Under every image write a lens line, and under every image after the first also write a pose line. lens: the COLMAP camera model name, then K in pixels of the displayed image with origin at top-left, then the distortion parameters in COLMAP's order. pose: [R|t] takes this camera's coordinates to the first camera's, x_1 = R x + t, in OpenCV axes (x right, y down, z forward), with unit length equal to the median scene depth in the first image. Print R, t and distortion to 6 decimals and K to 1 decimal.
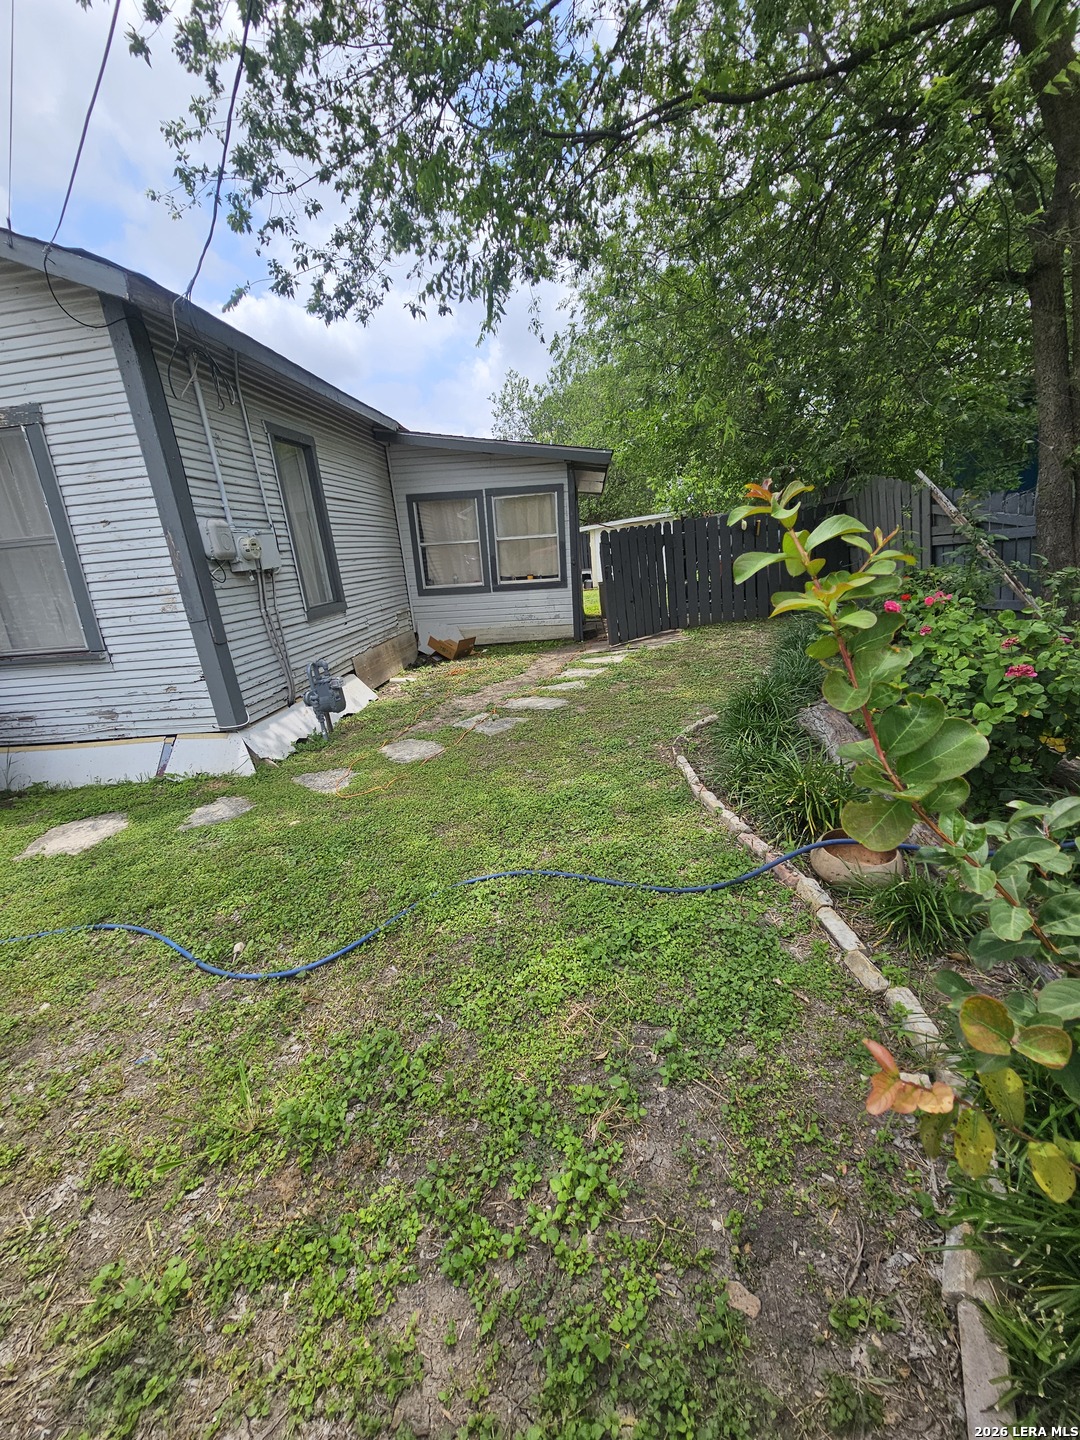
lens RADIAL K [[576.6, 0, 538.9], [0, 576.6, 722.2], [0, 0, 1]] dist [-0.000982, -0.000751]
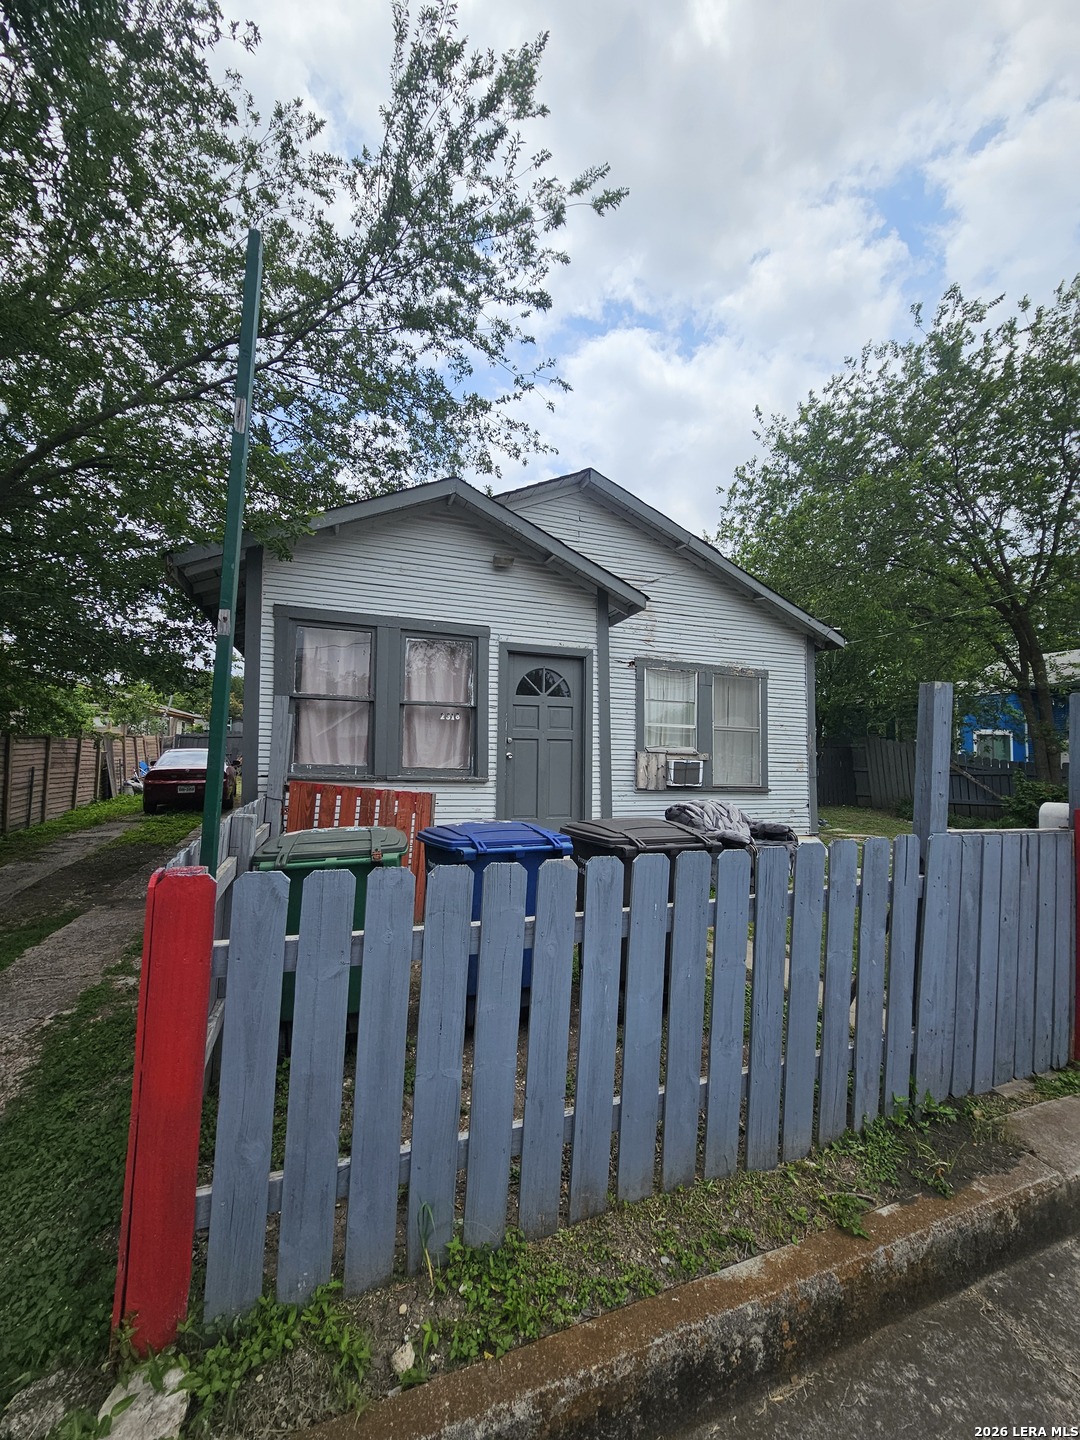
lens RADIAL K [[583.6, 0, 540.0], [0, 583.6, 720.0], [0, 0, 1]] dist [-0.007738, 0.000065]
pose [[0.900653, 0.132094, 0.413975, -2.229261], [0.017477, 0.940893, -0.338251, 0.295260], [-0.434188, 0.311882, 0.845110, -0.349407]]
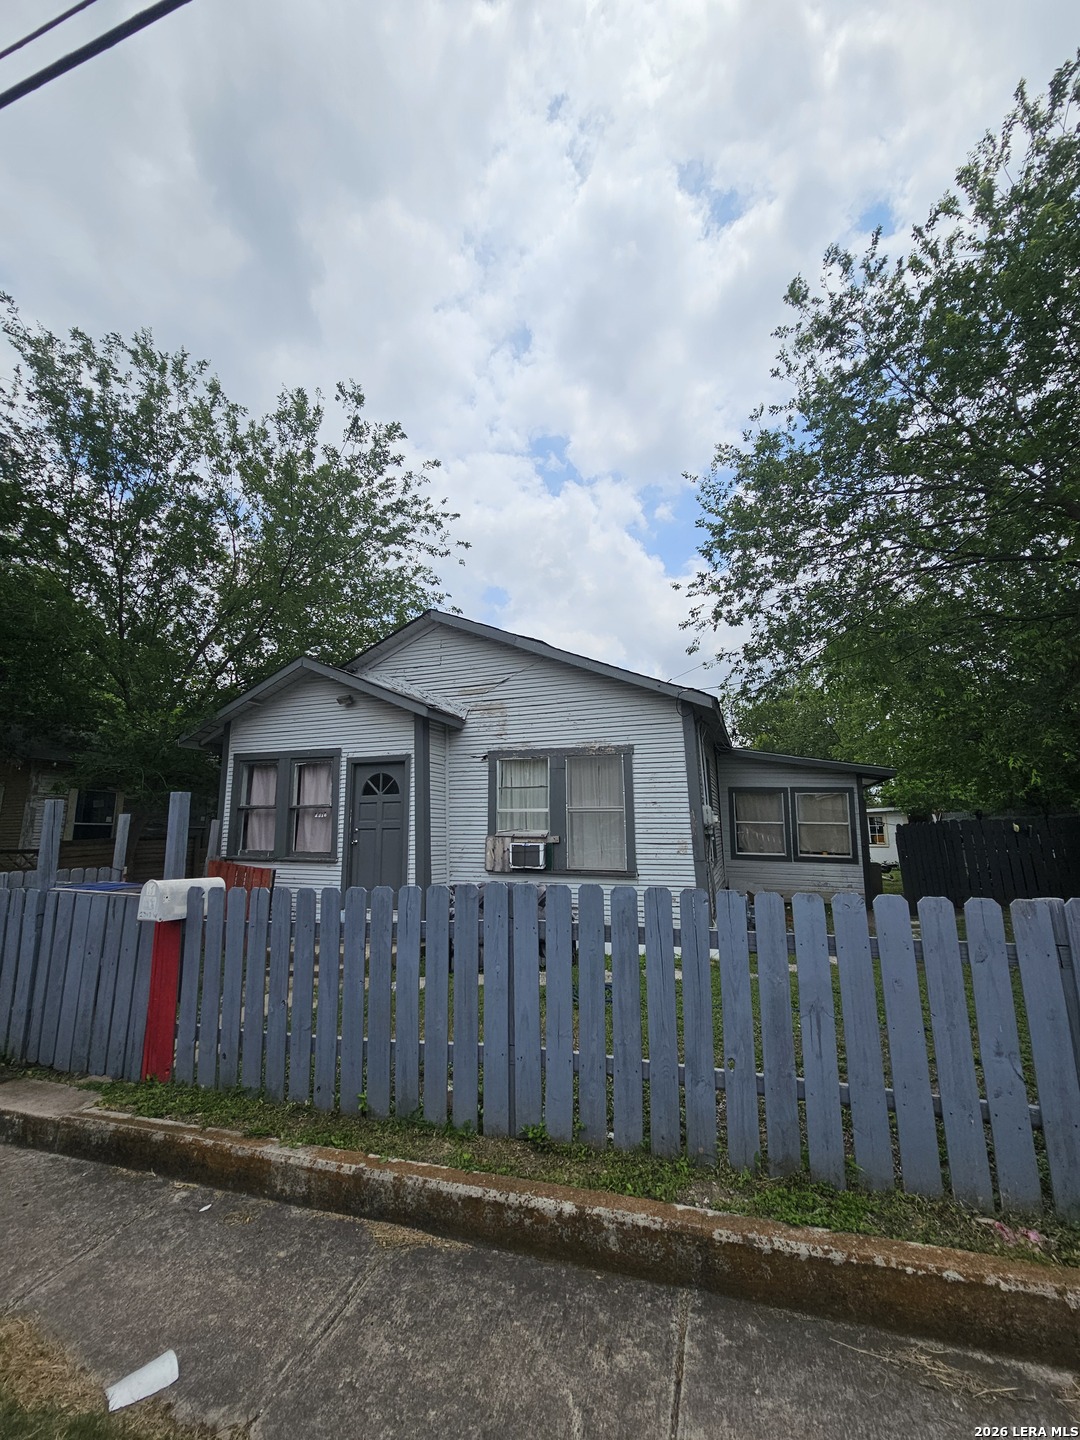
lens RADIAL K [[576.6, 0, 538.9], [0, 576.6, 722.2], [0, 0, 1]] dist [-0.000982, -0.000751]
pose [[0.964083, 0.035388, -0.263234, -0.592398], [-0.148083, 0.894366, -0.422114, 0.245197], [0.220490, 0.445934, 0.867483, -0.762165]]
